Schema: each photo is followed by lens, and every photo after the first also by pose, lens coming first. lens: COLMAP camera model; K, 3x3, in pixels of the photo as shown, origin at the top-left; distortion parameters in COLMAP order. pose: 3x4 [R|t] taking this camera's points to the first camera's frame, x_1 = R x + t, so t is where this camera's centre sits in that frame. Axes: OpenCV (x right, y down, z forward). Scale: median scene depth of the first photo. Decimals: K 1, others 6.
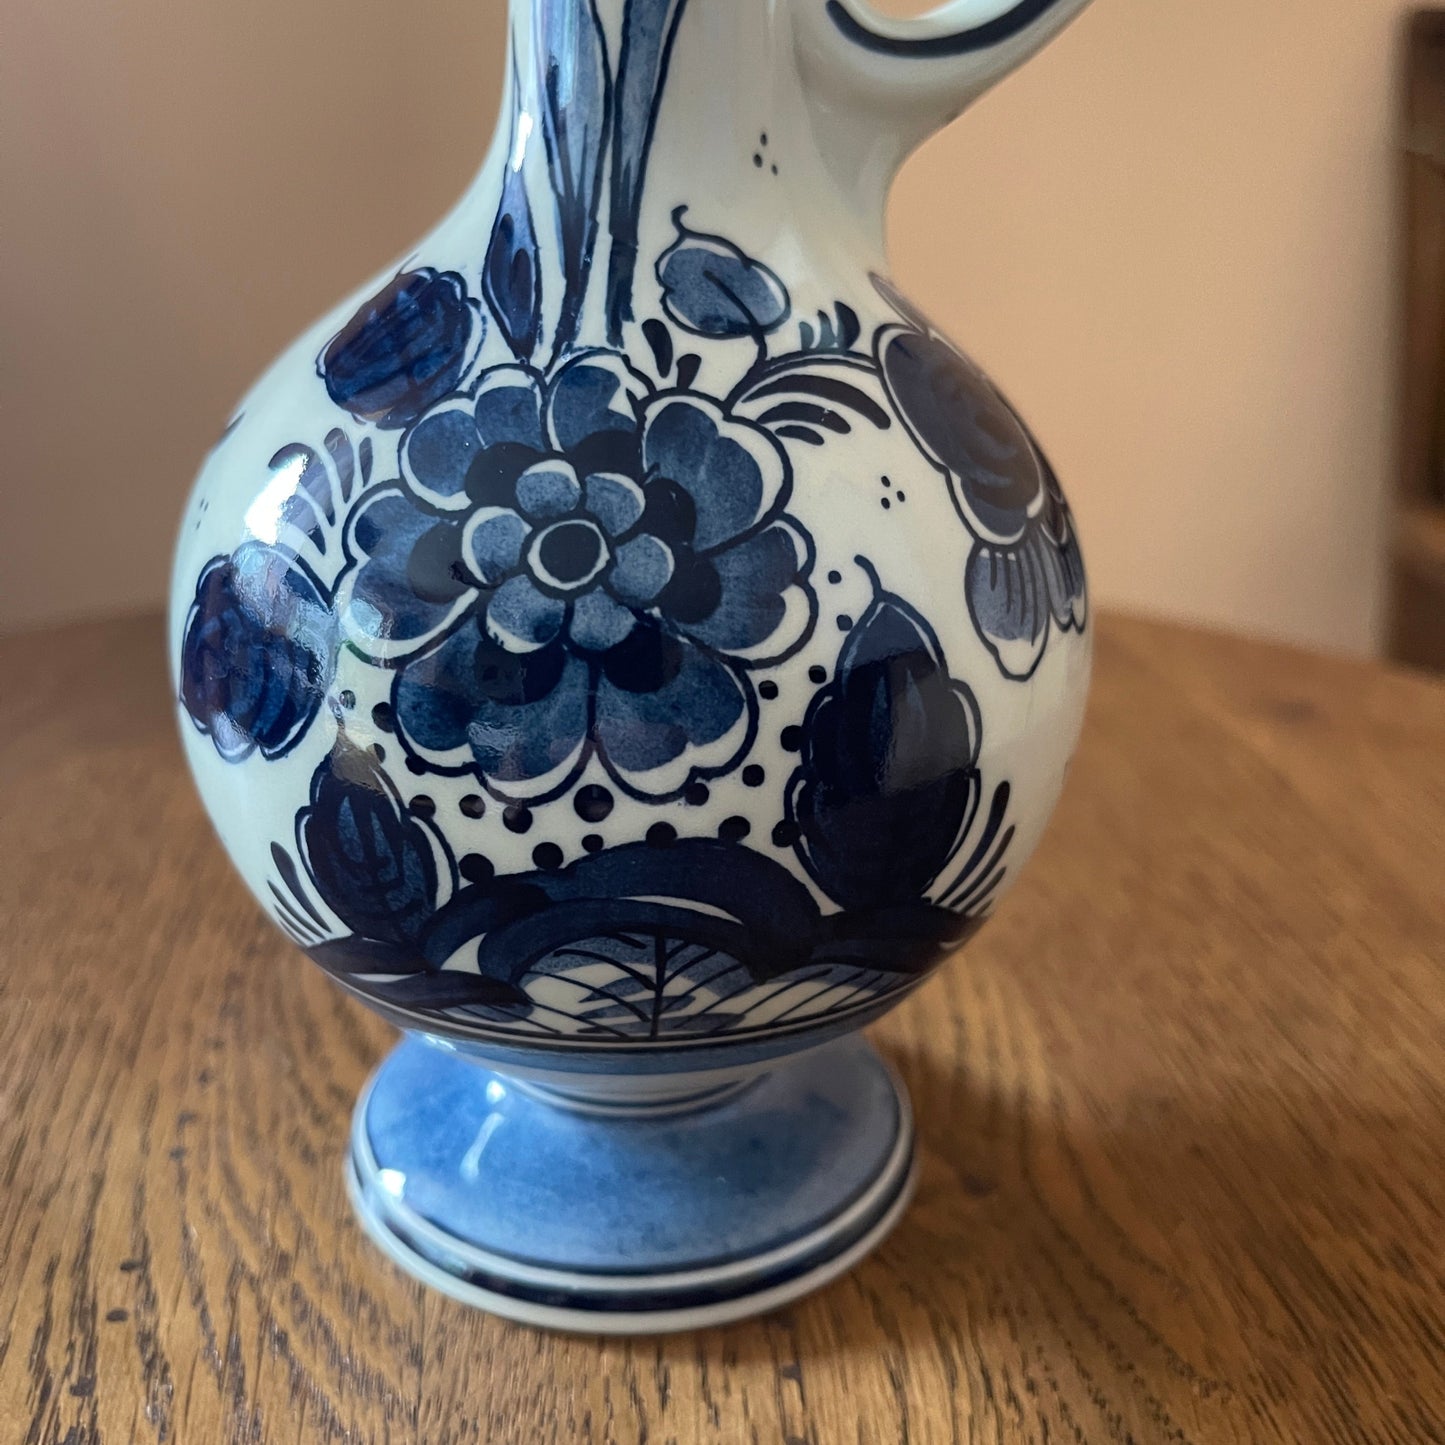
lens RADIAL K [[1520.4, 0, 723.7], [0, 1520.4, 743.7], [0, 0, 1]] dist [0.145945, -0.492496]
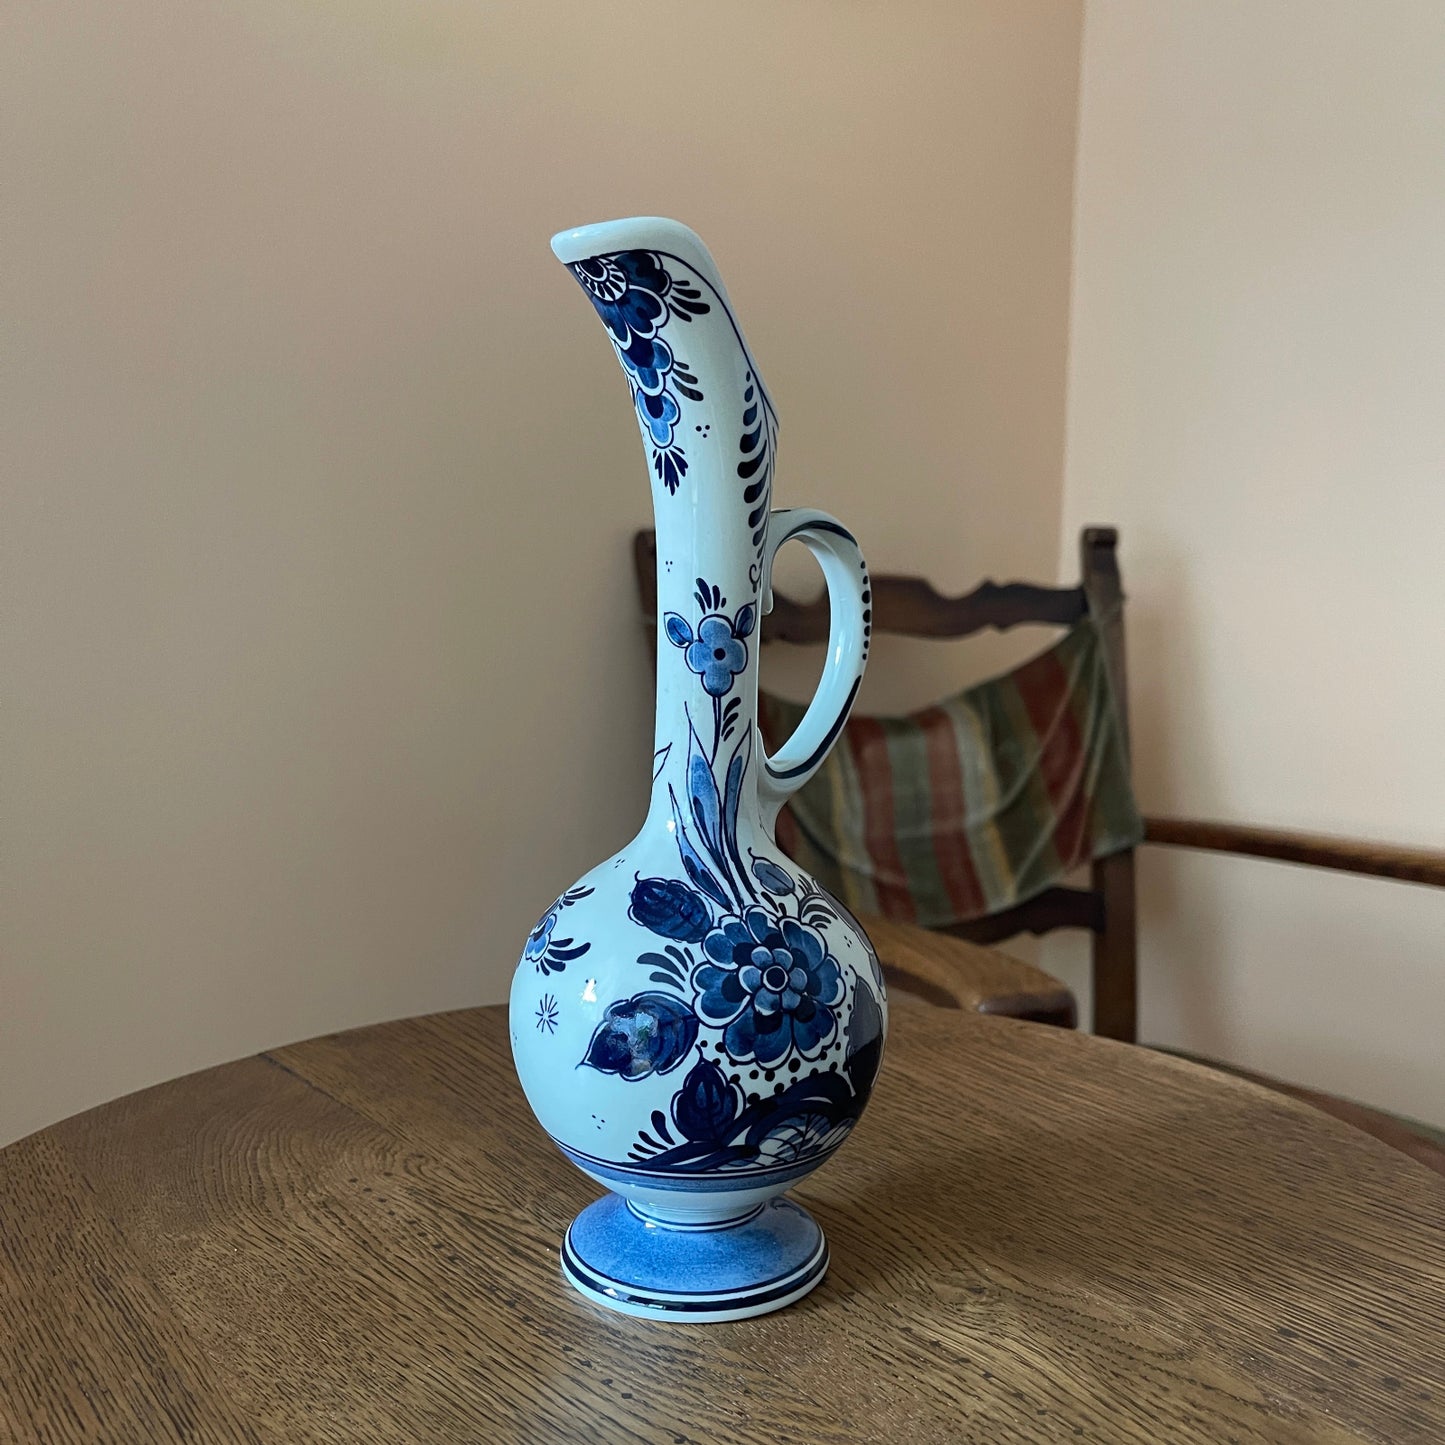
lens RADIAL K [[1437.1, 0, 715.4], [0, 1437.1, 728.1], [0, 0, 1]] dist [0.071468, -0.091530]
pose [[0.877205, -0.062998, 0.475966, -1.409451], [0.180369, 0.961979, -0.205095, -0.039091], [-0.444948, 0.265760, 0.855215, -1.357126]]
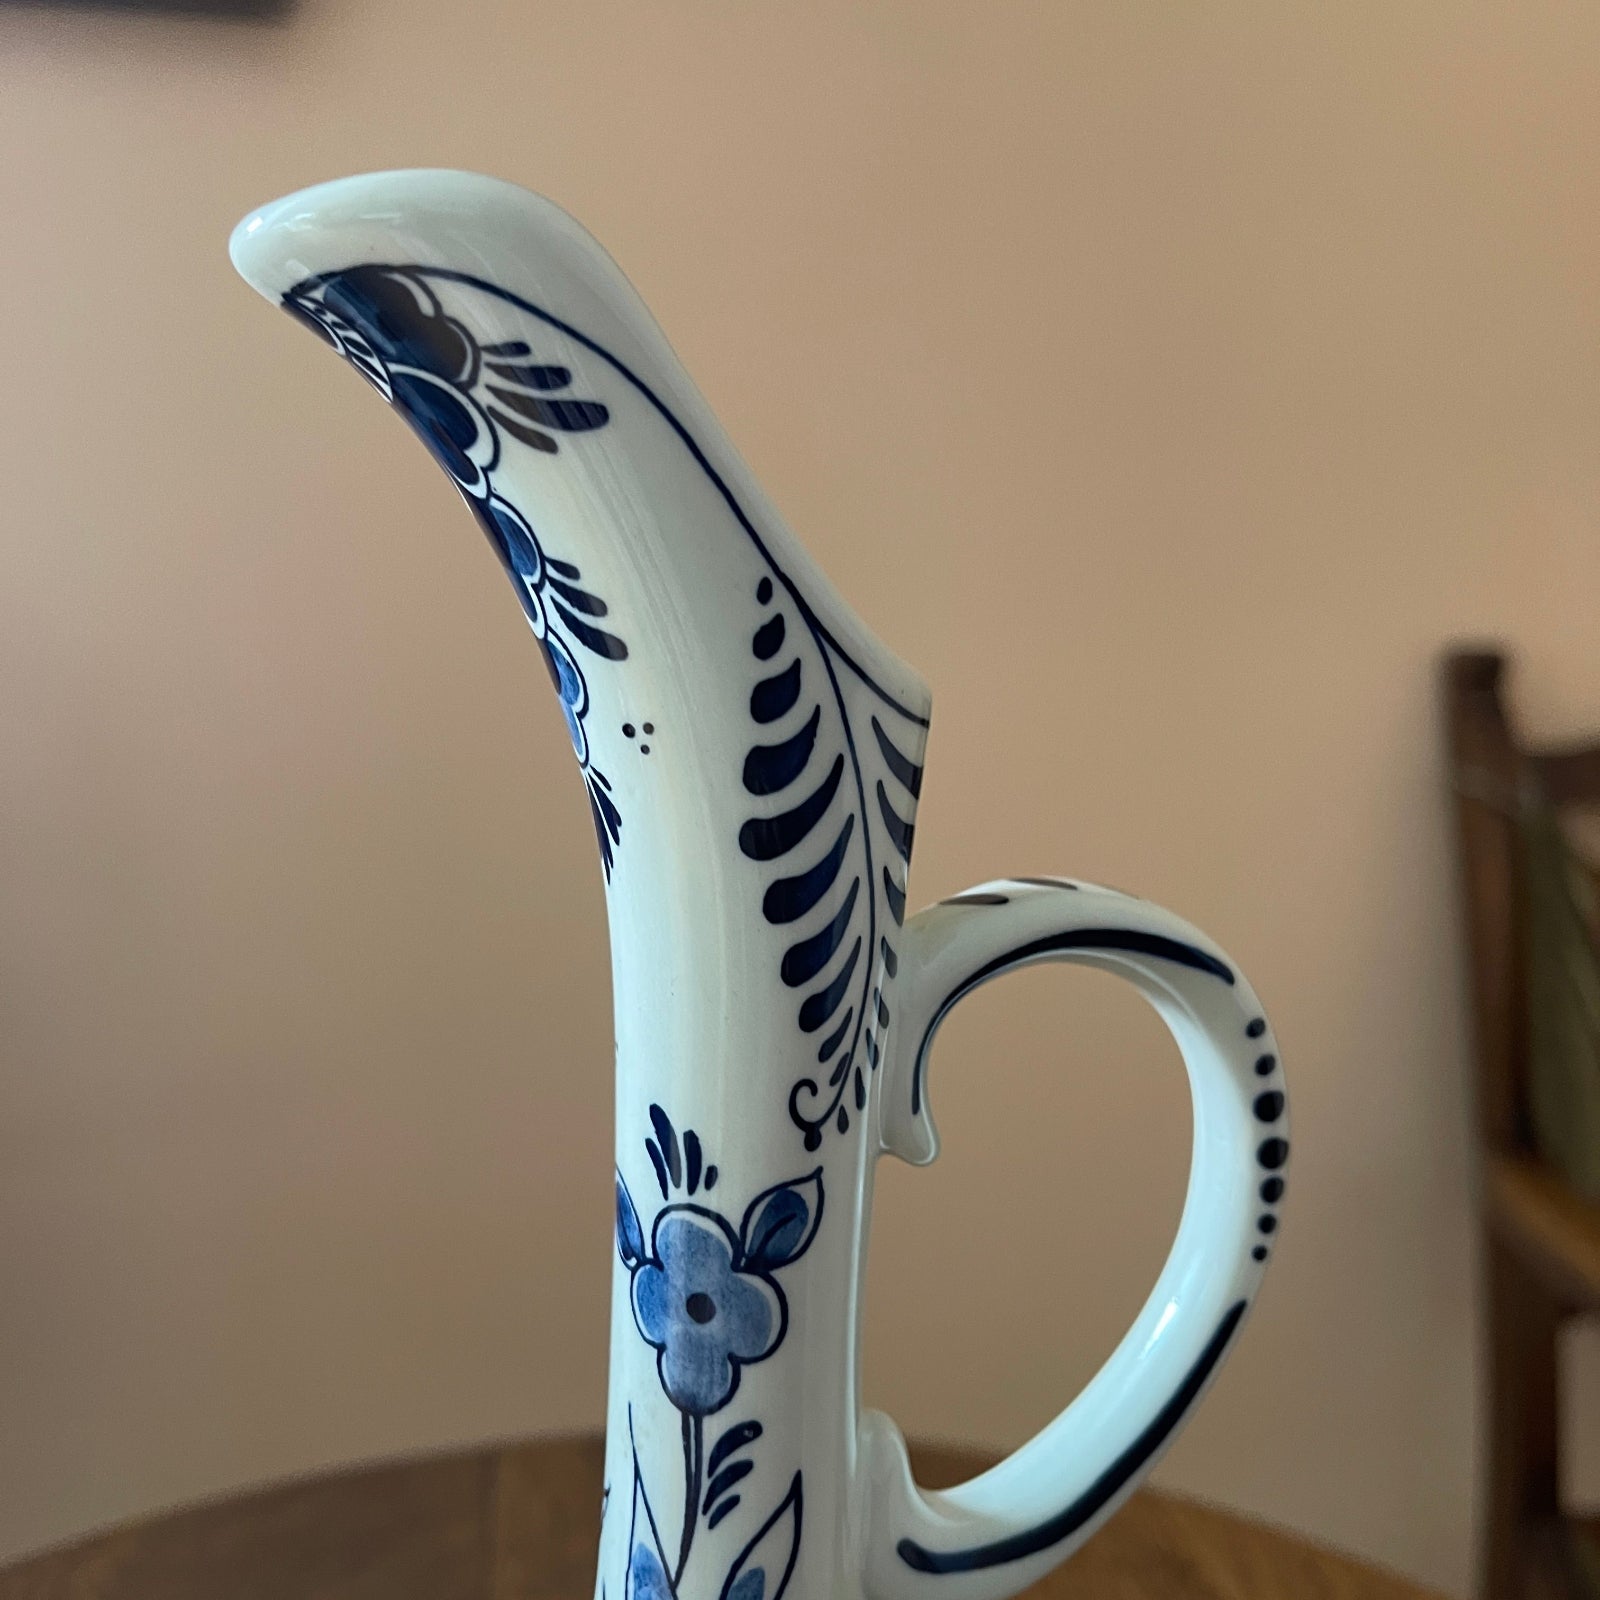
lens RADIAL K [[1683.5, 0, 801.3], [0, 1683.5, 823.5], [0, 0, 1]] dist [0.145945, -0.492496]
pose [[0.999657, 0.005076, 0.025705, -0.037056], [0.001239, 0.970800, -0.239886, -0.787385], [-0.026173, 0.239835, 0.970461, -0.320040]]
